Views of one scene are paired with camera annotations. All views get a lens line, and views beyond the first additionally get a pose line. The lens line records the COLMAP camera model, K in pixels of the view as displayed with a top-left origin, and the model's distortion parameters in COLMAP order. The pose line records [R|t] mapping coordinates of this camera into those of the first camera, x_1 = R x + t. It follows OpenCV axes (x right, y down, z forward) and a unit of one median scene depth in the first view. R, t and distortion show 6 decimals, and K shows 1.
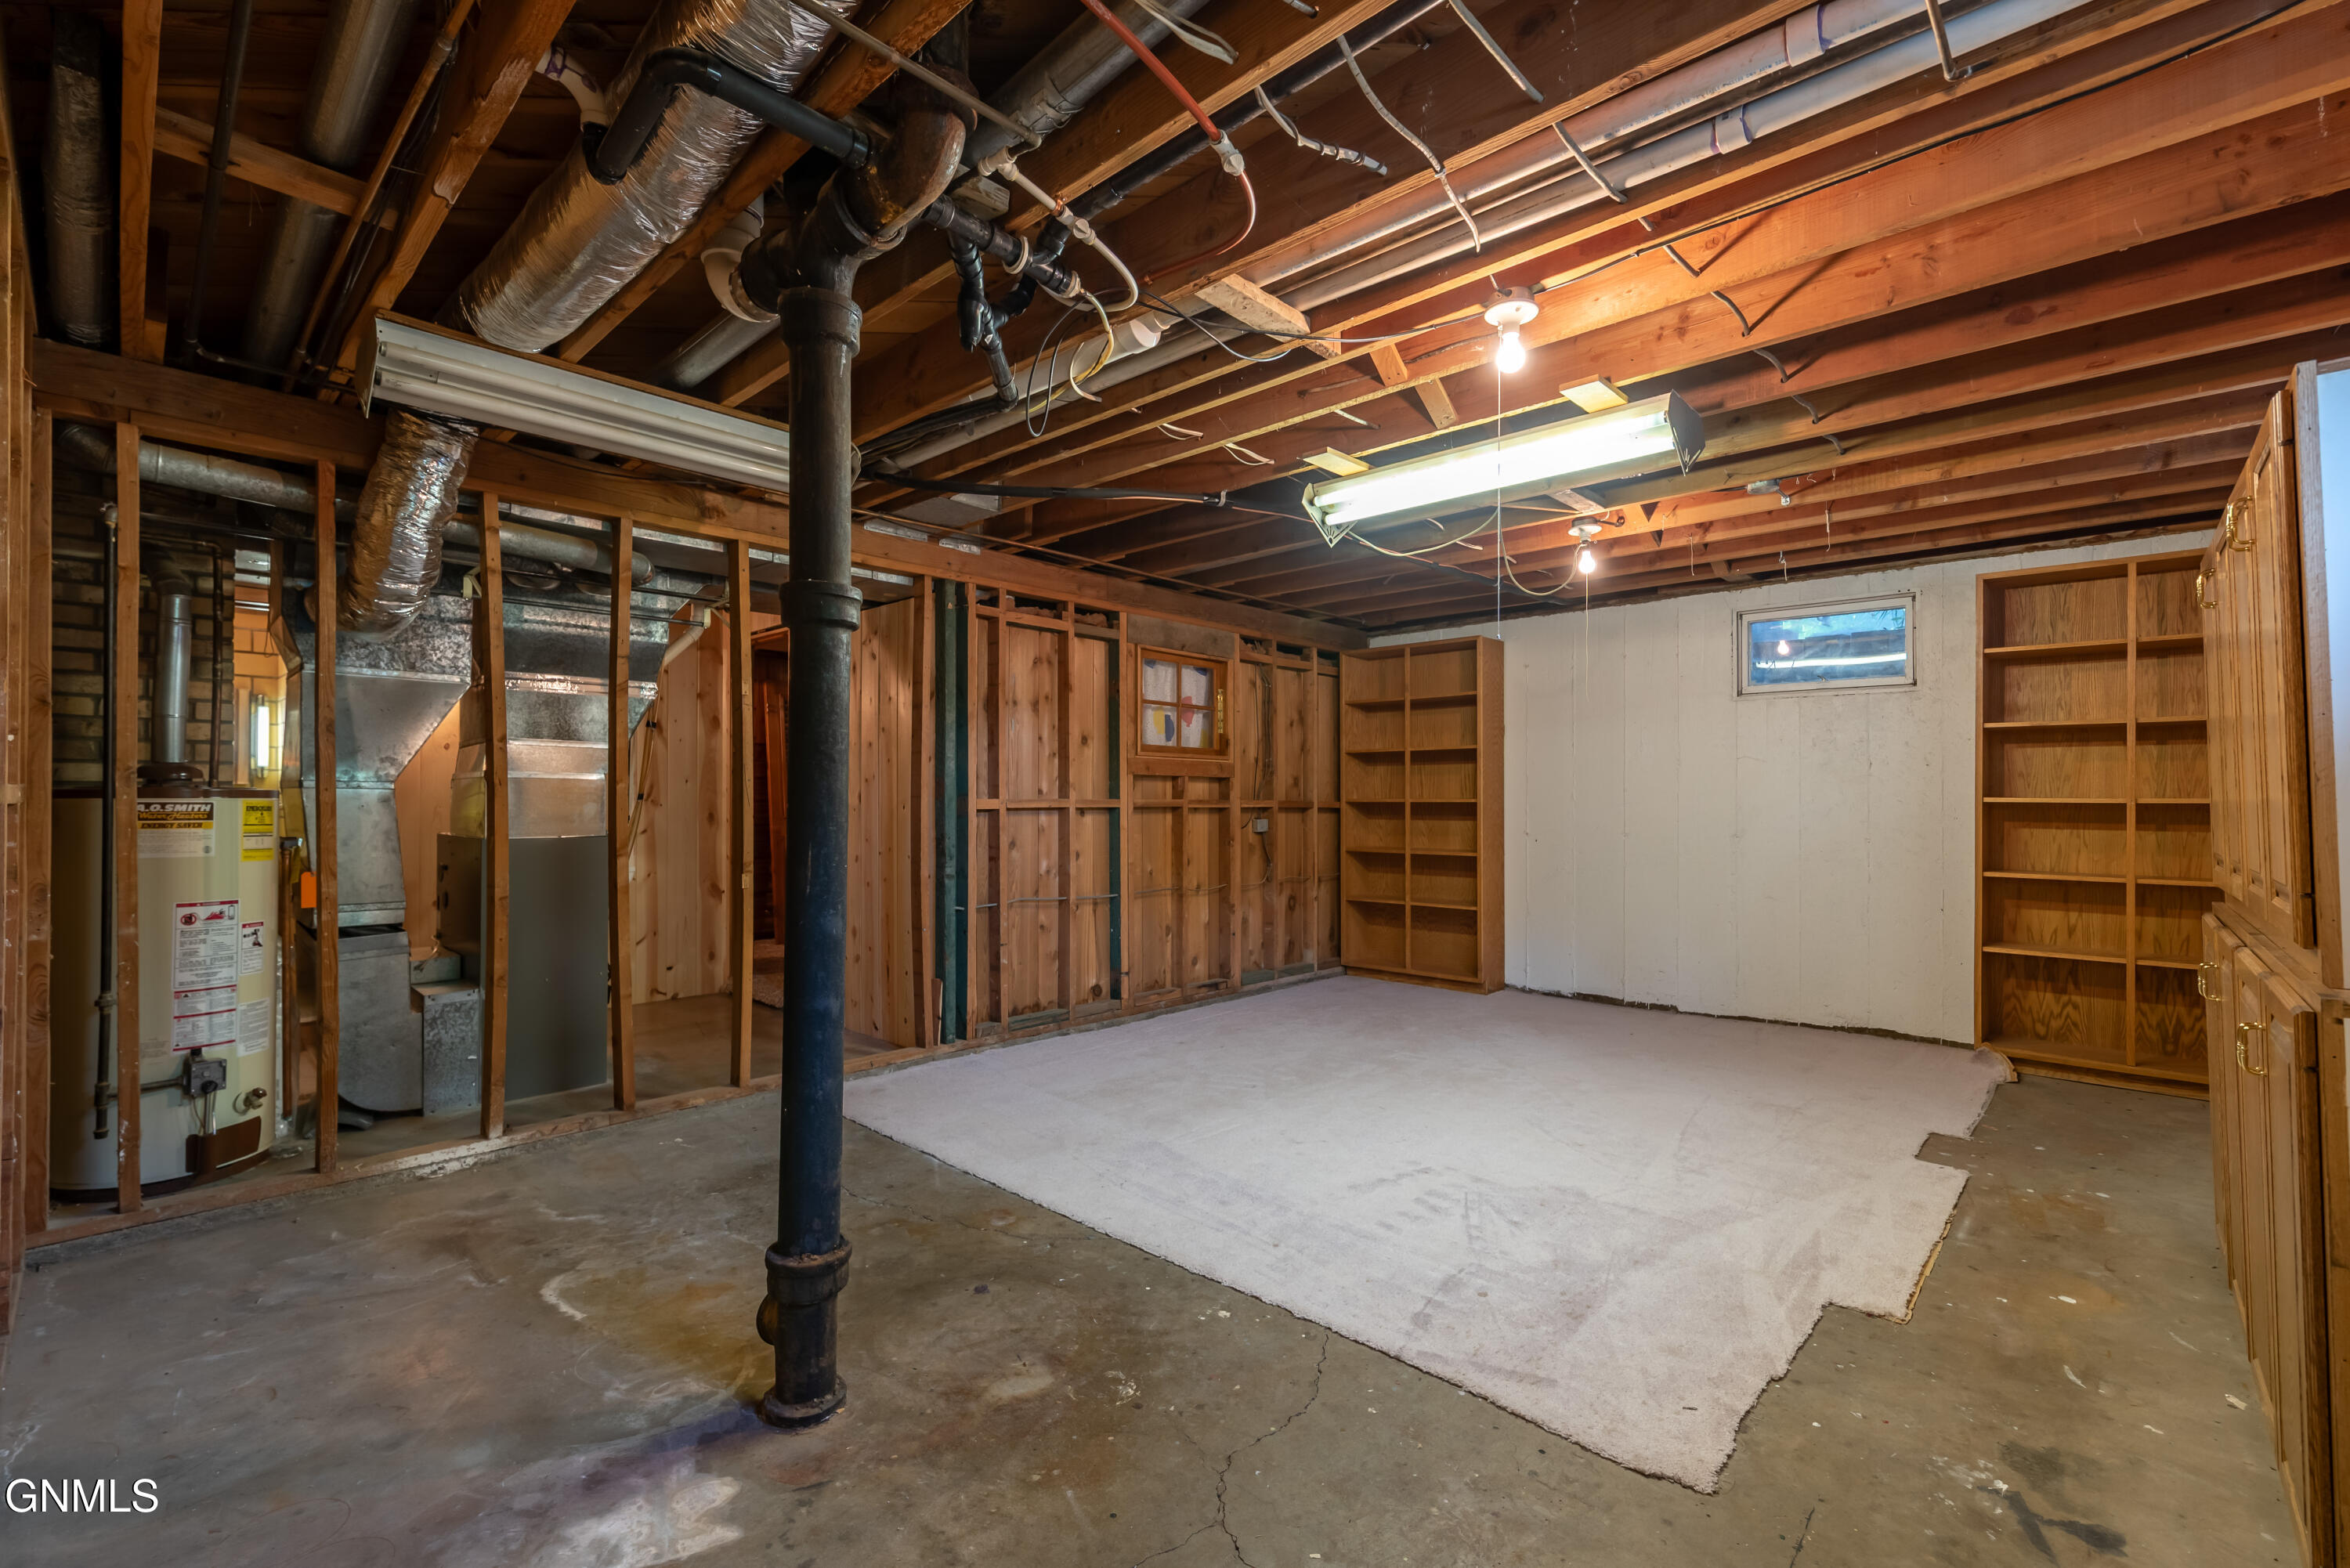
lens RADIAL K [[1007.5, 0, 1180.1], [0, 1007.5, 795.6], [0, 0, 1]] dist [-0.000878, 0.000091]
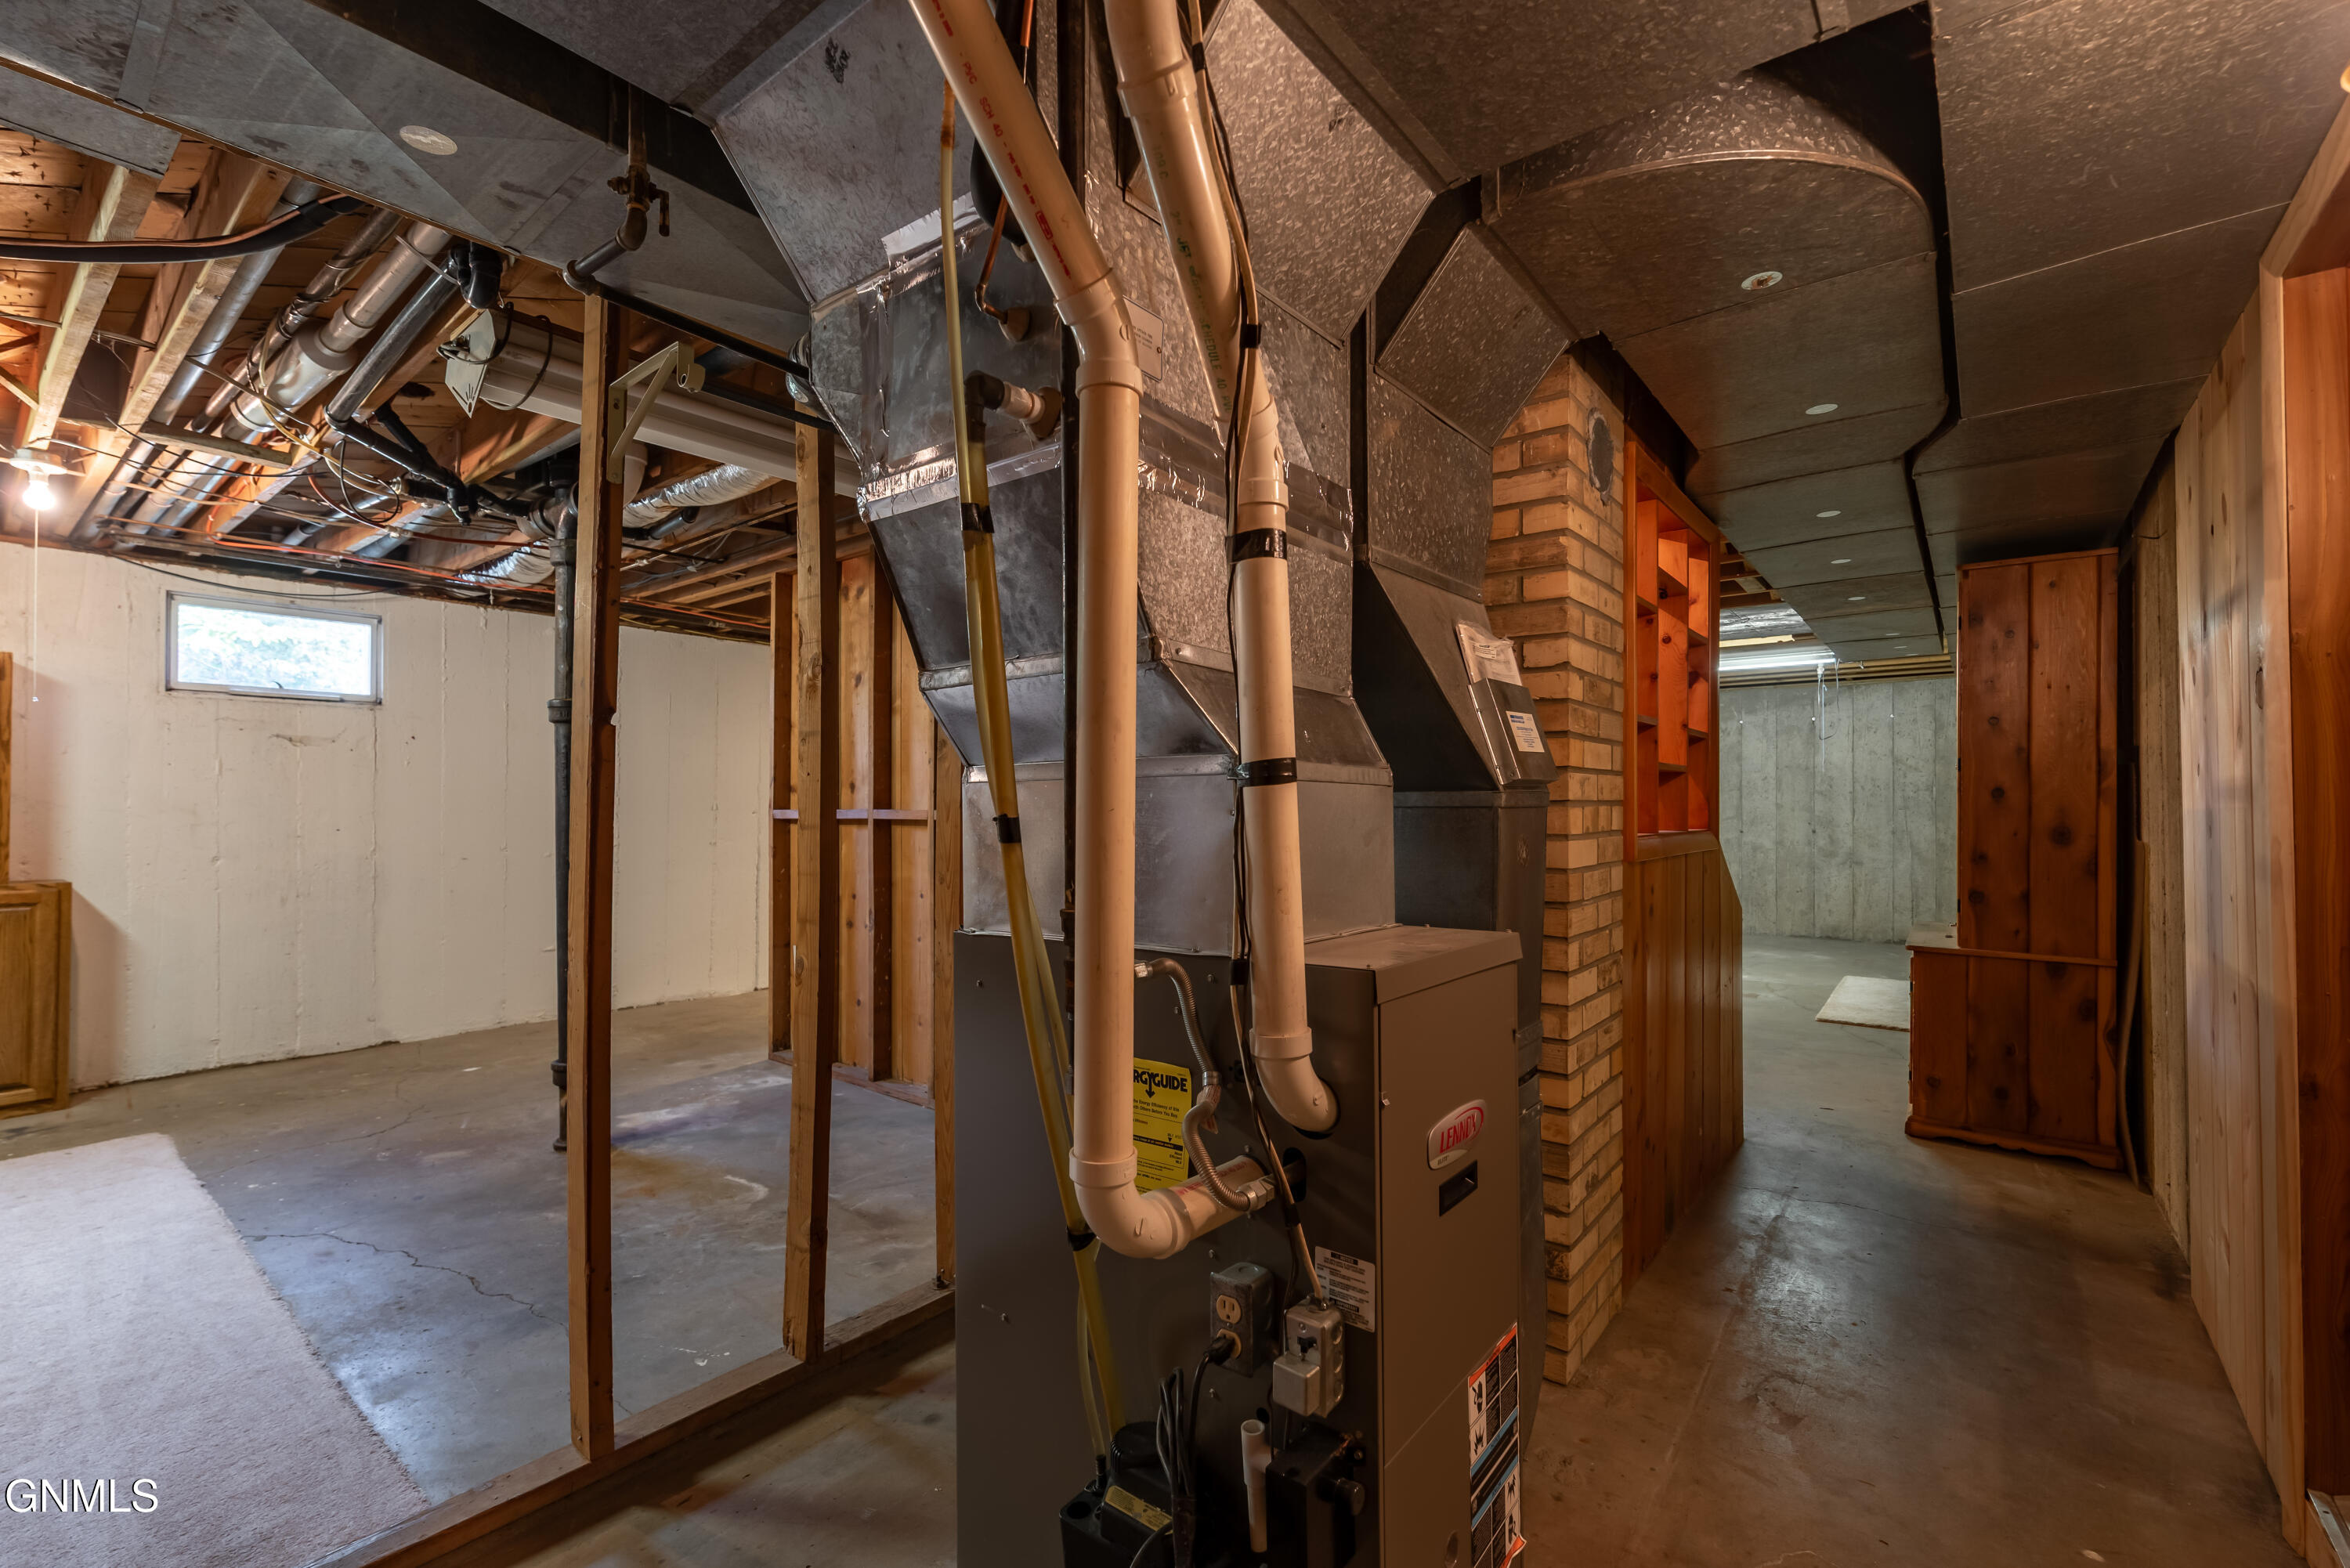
lens RADIAL K [[1007.5, 0, 1180.1], [0, 1007.5, 795.6], [0, 0, 1]] dist [-0.000878, 0.000091]
pose [[-0.996551, 0.000849, -0.082983, -1.228452], [0.001854, 0.999926, -0.012030, -0.011995], [0.082967, -0.012143, -0.996478, 2.737113]]
